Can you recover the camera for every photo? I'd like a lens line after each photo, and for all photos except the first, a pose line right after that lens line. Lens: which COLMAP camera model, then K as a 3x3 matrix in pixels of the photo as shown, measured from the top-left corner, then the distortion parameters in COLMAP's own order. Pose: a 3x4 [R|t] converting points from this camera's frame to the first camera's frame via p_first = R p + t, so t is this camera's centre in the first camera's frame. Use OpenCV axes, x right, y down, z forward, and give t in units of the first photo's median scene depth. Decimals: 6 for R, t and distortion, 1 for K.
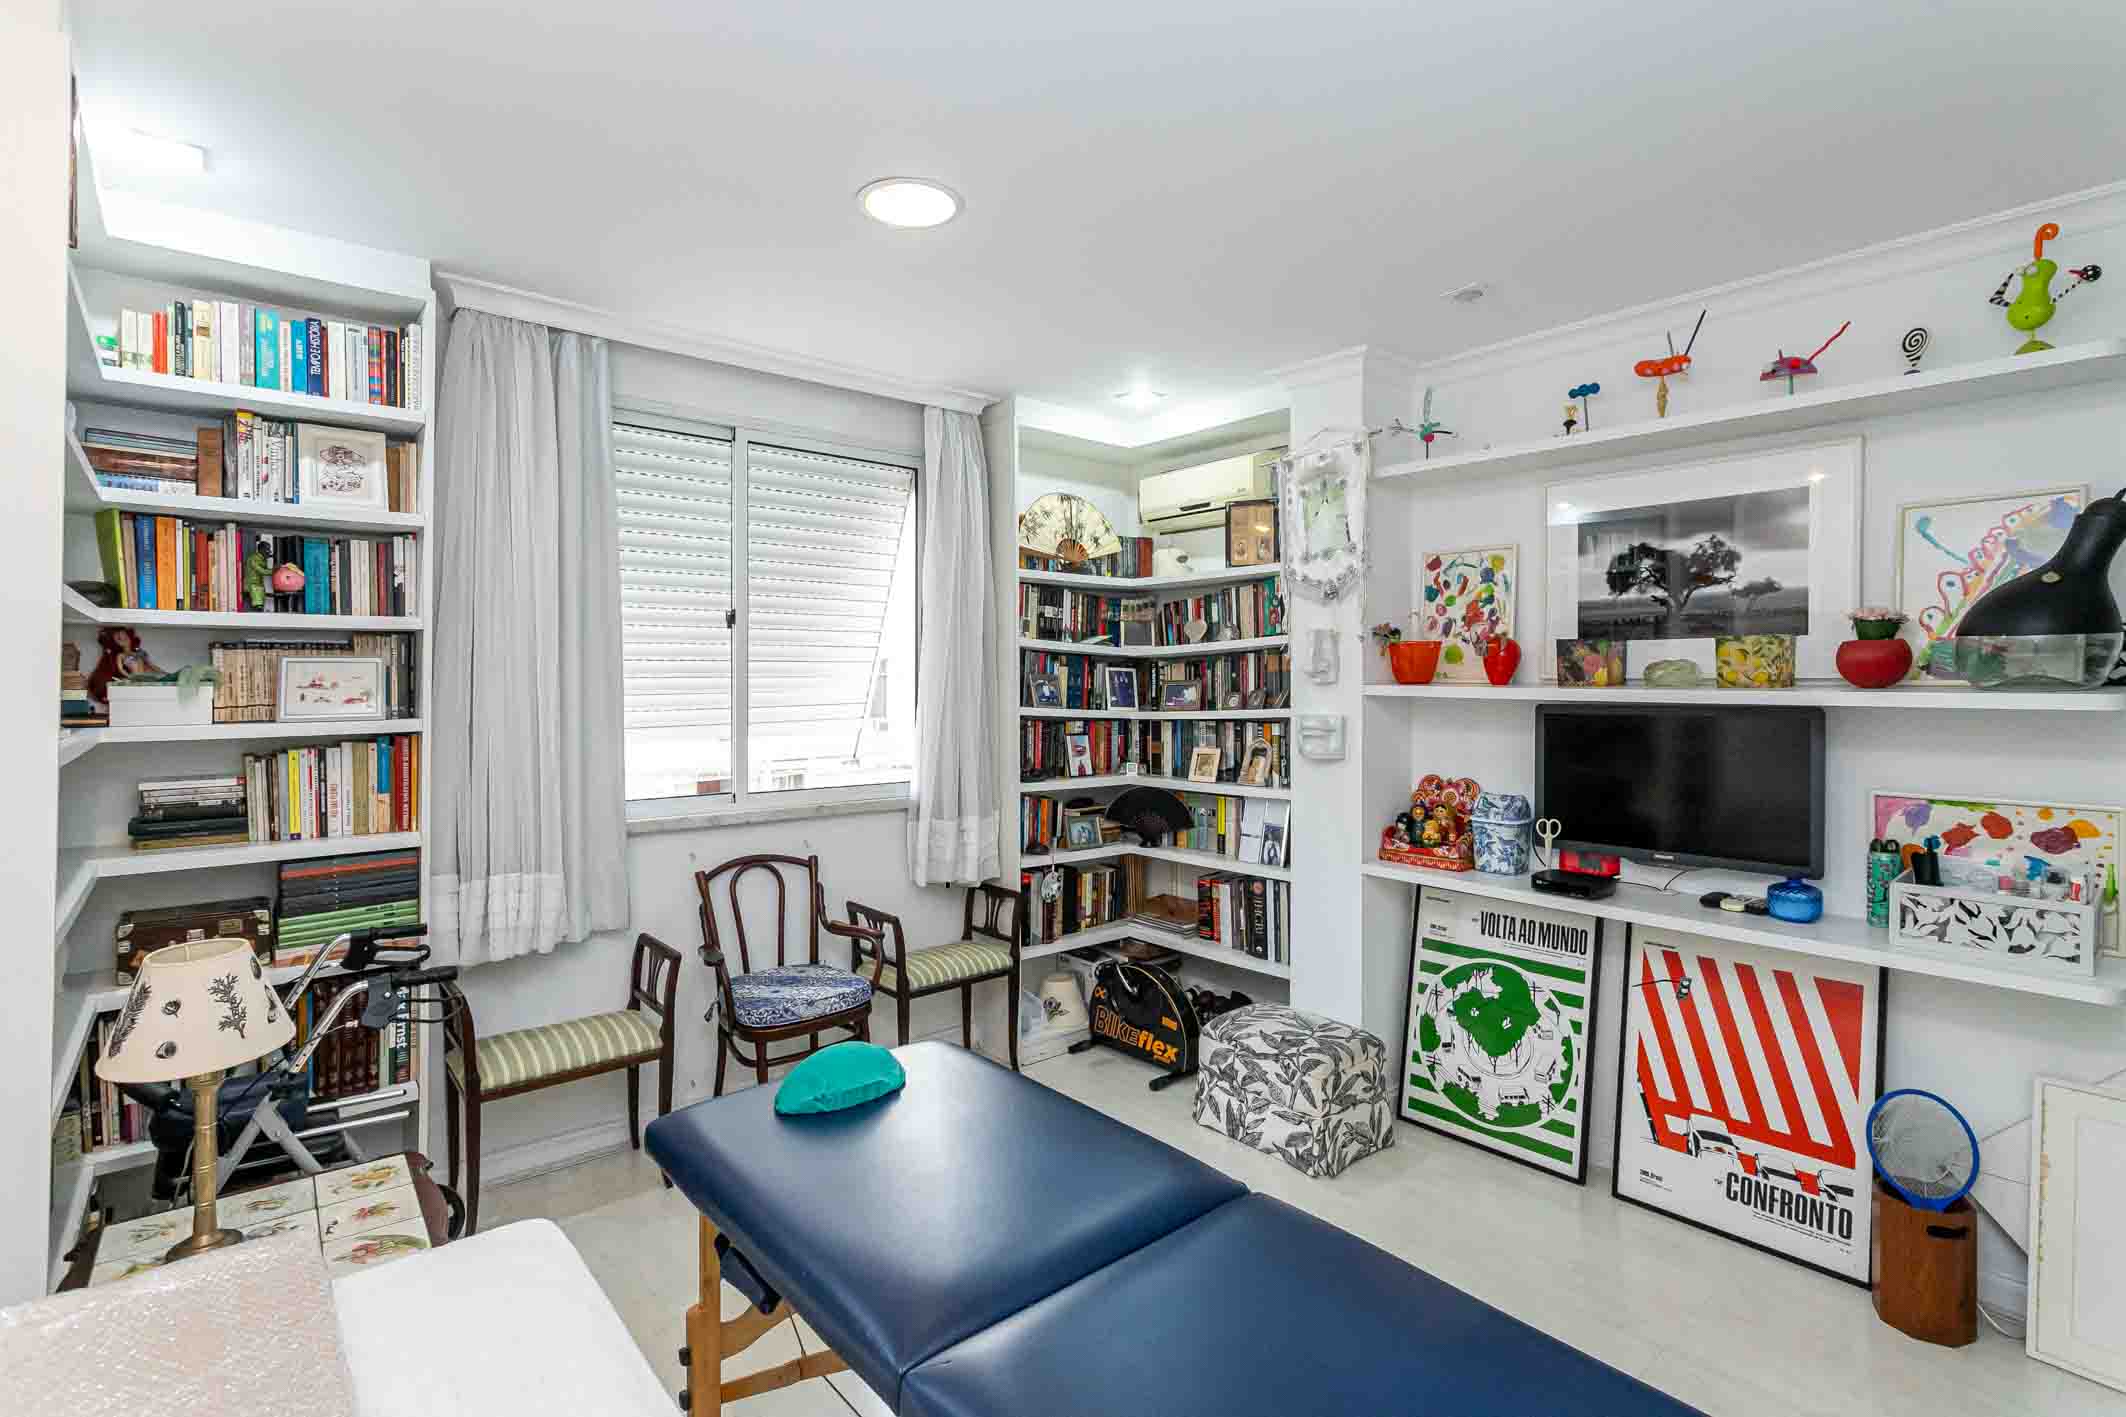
lens RADIAL K [[1012.2, 0, 1068.8], [0, 1012.2, 707.0], [0, 0, 1]] dist [0.001958, 0.000392]
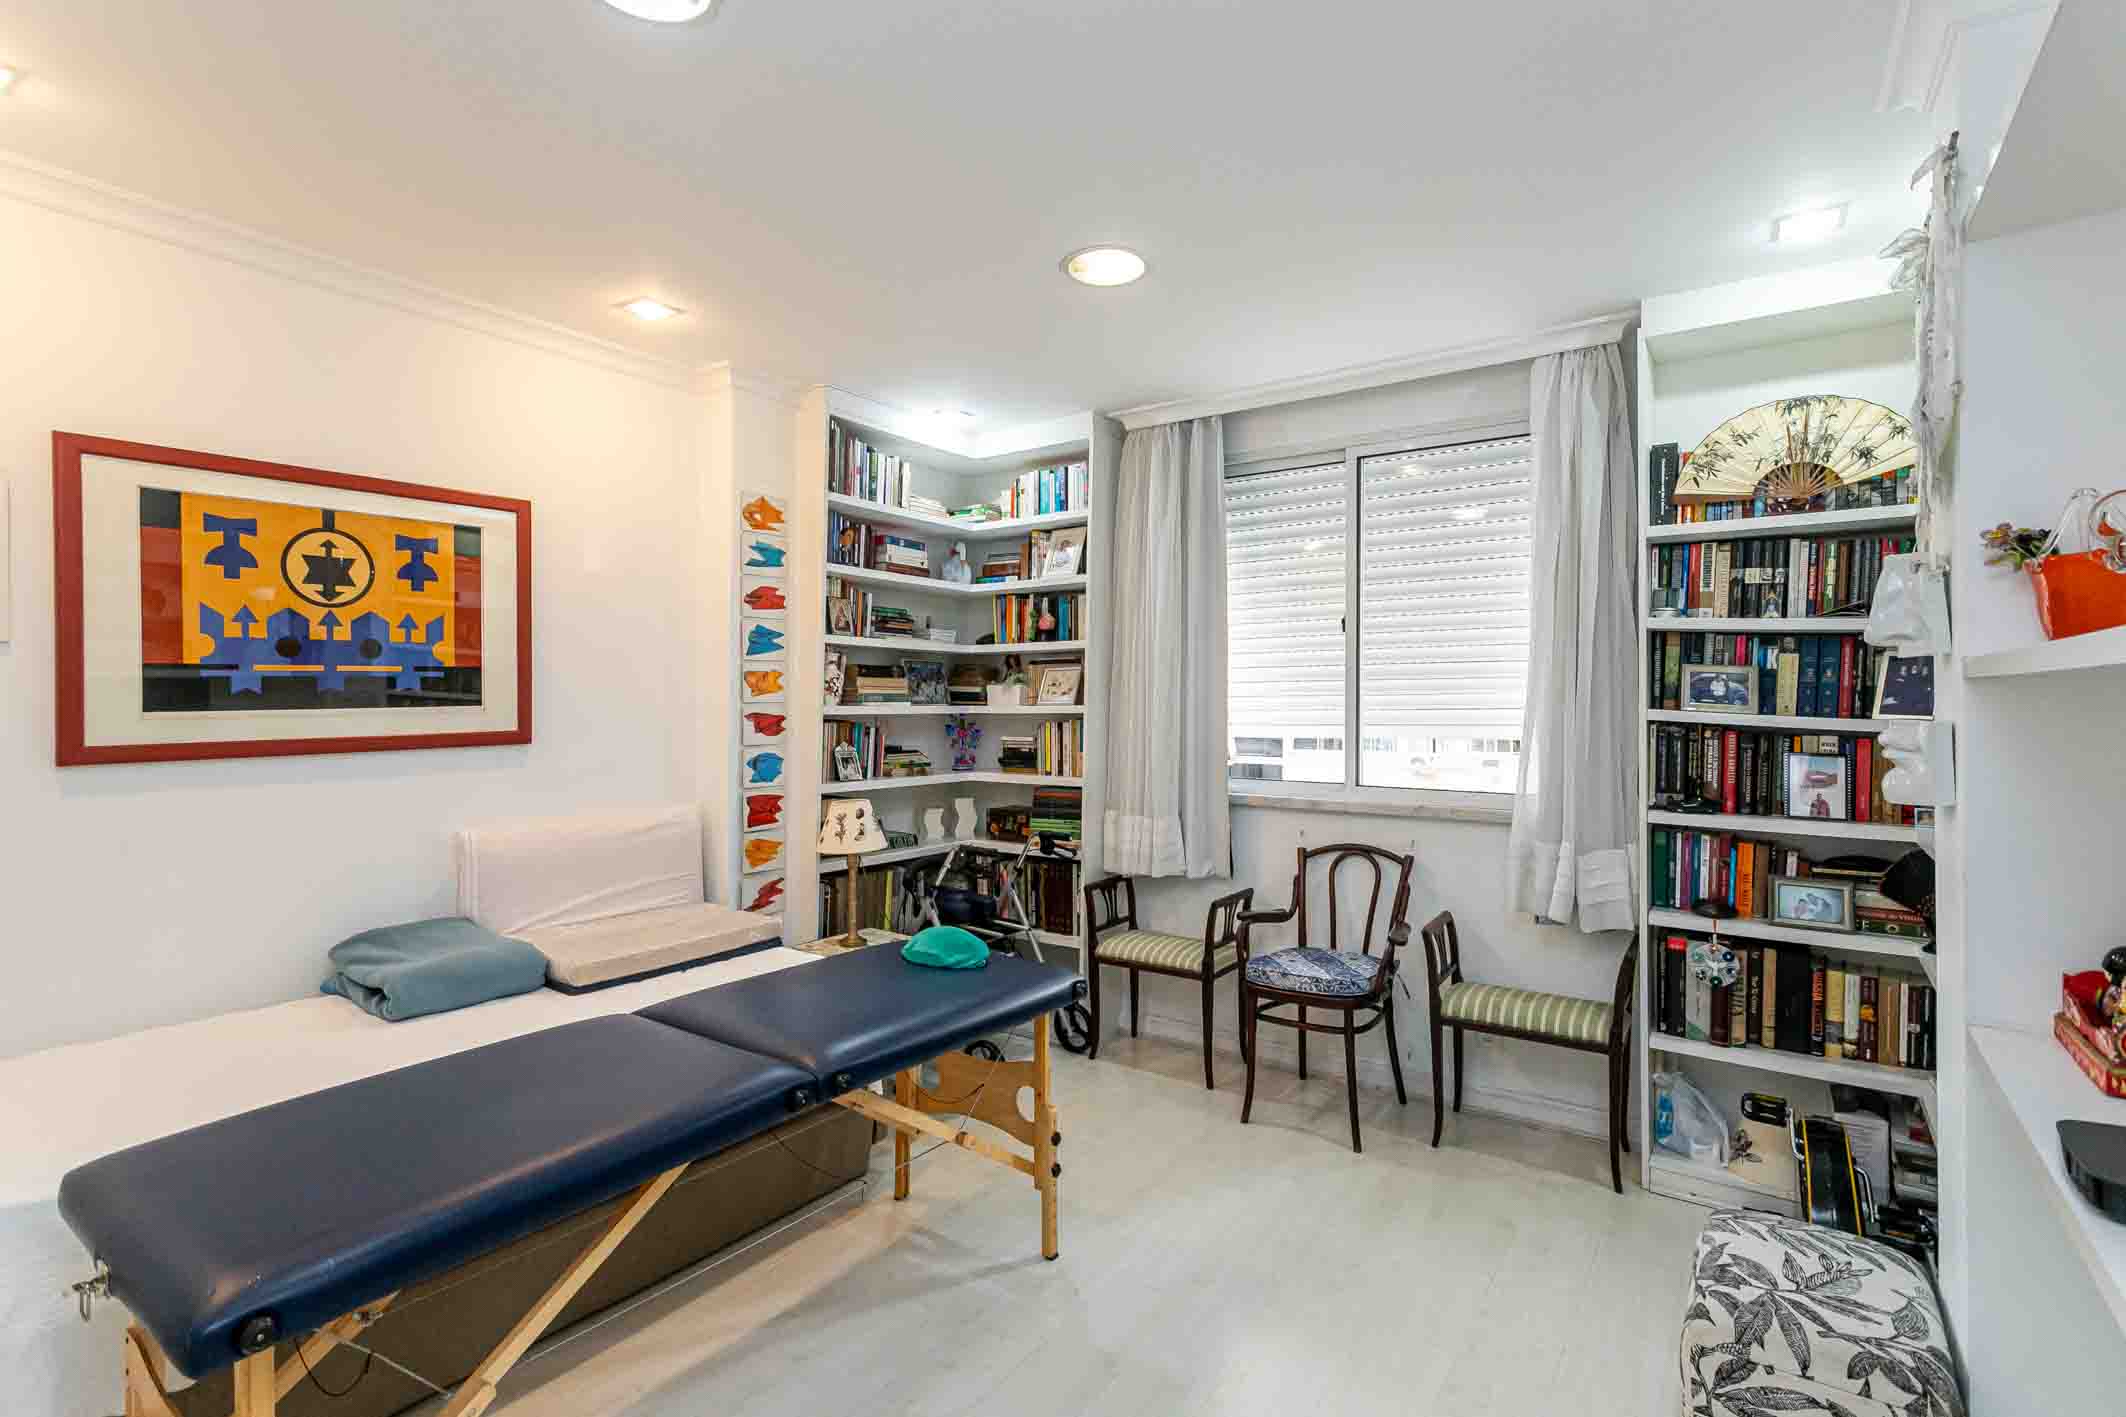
lens RADIAL K [[1012.2, 0, 1066.6], [0, 1012.2, 704.9], [0, 0, 1]] dist [0.001958, 0.000392]
pose [[0.239171, 0.003812, -0.970970, 0.649456], [-0.028846, 0.999579, -0.003181, 0.012862], [0.970549, 0.028769, 0.239180, 0.446907]]
